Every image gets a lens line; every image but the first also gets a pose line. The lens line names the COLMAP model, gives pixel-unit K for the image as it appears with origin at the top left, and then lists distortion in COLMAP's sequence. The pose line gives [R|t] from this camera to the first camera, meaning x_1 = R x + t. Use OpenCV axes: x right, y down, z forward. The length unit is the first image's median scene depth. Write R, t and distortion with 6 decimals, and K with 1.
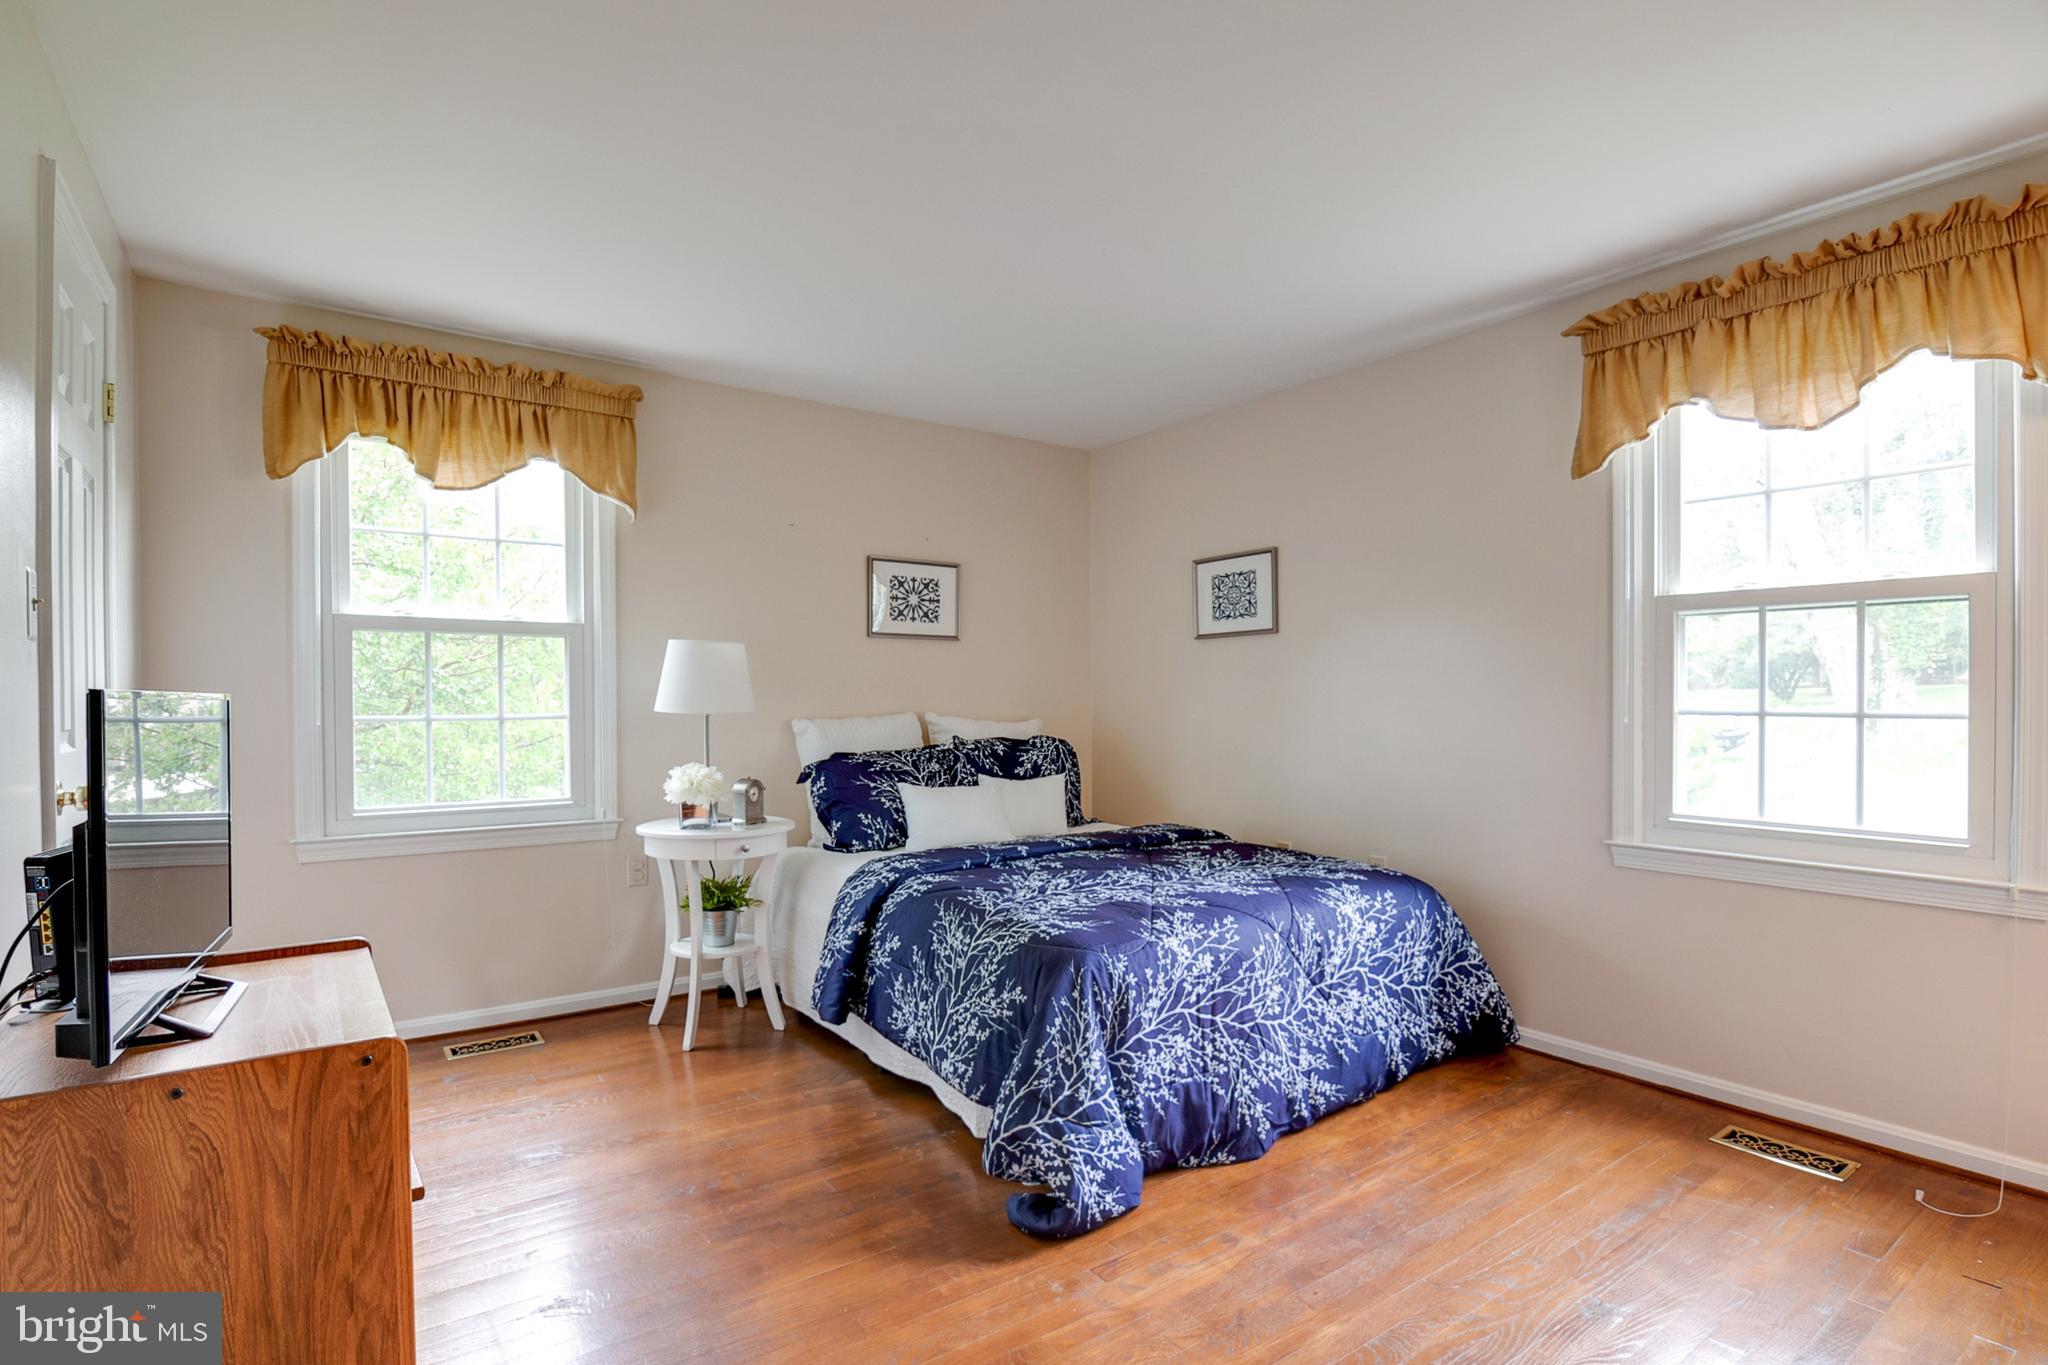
lens RADIAL K [[999.5, 0, 1027.2], [0, 999.5, 699.5], [0, 0, 1]] dist [-0.009248, -0.008325]
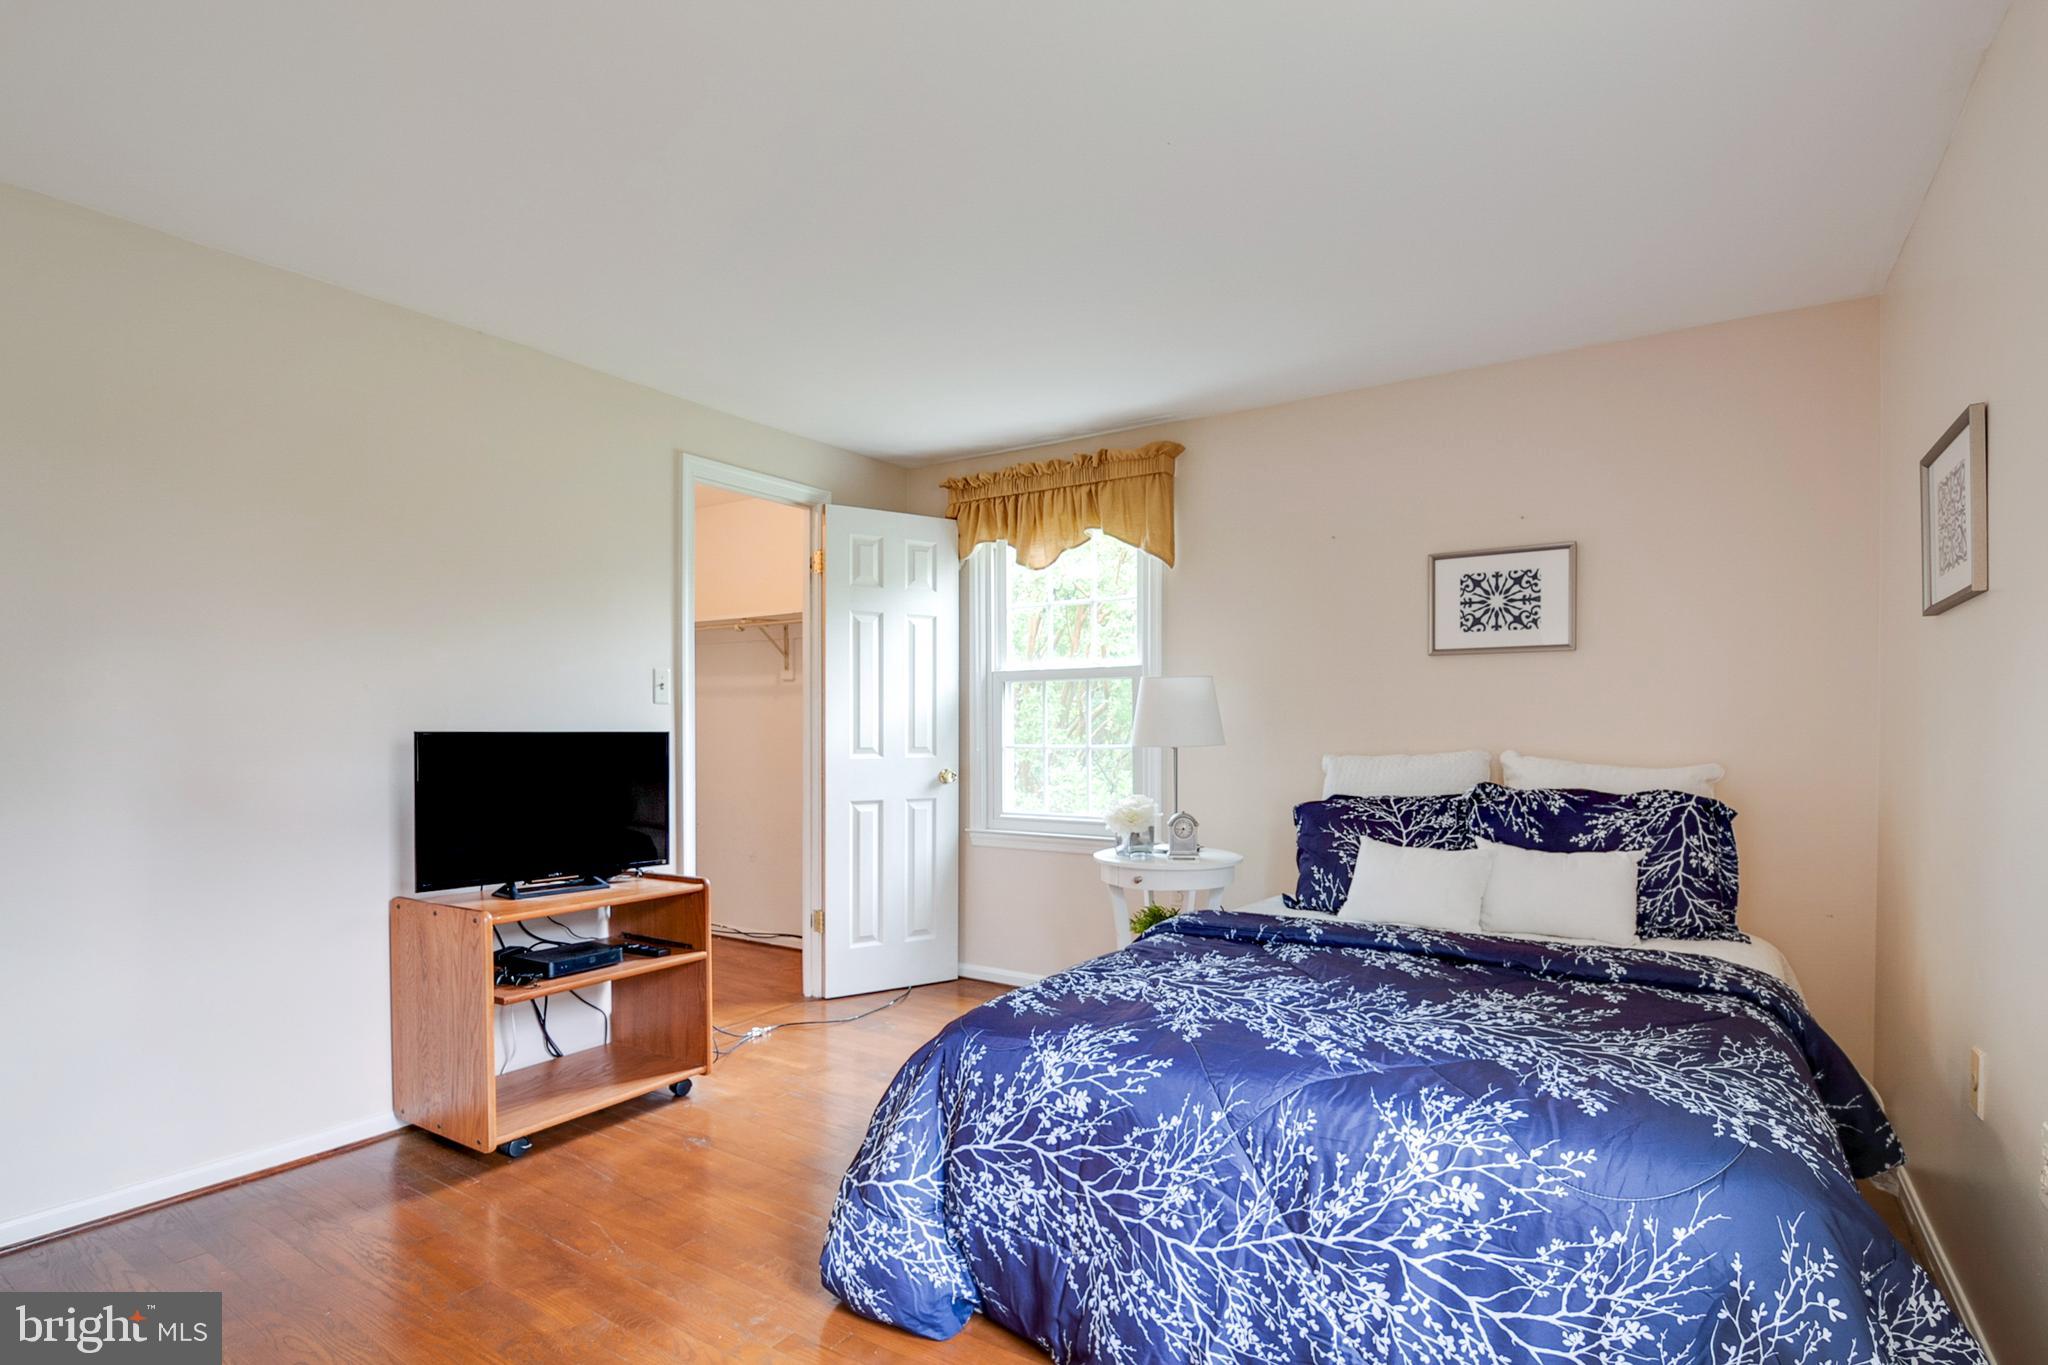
lens RADIAL K [[999.5, 0, 1009.2], [0, 999.5, 730.9], [0, 0, 1]] dist [-0.009248, -0.008325]
pose [[0.357178, 0.002202, -0.934034, 0.785283], [0.002753, 0.999990, 0.003410, -0.008696], [0.934032, -0.003789, 0.357169, 0.649342]]
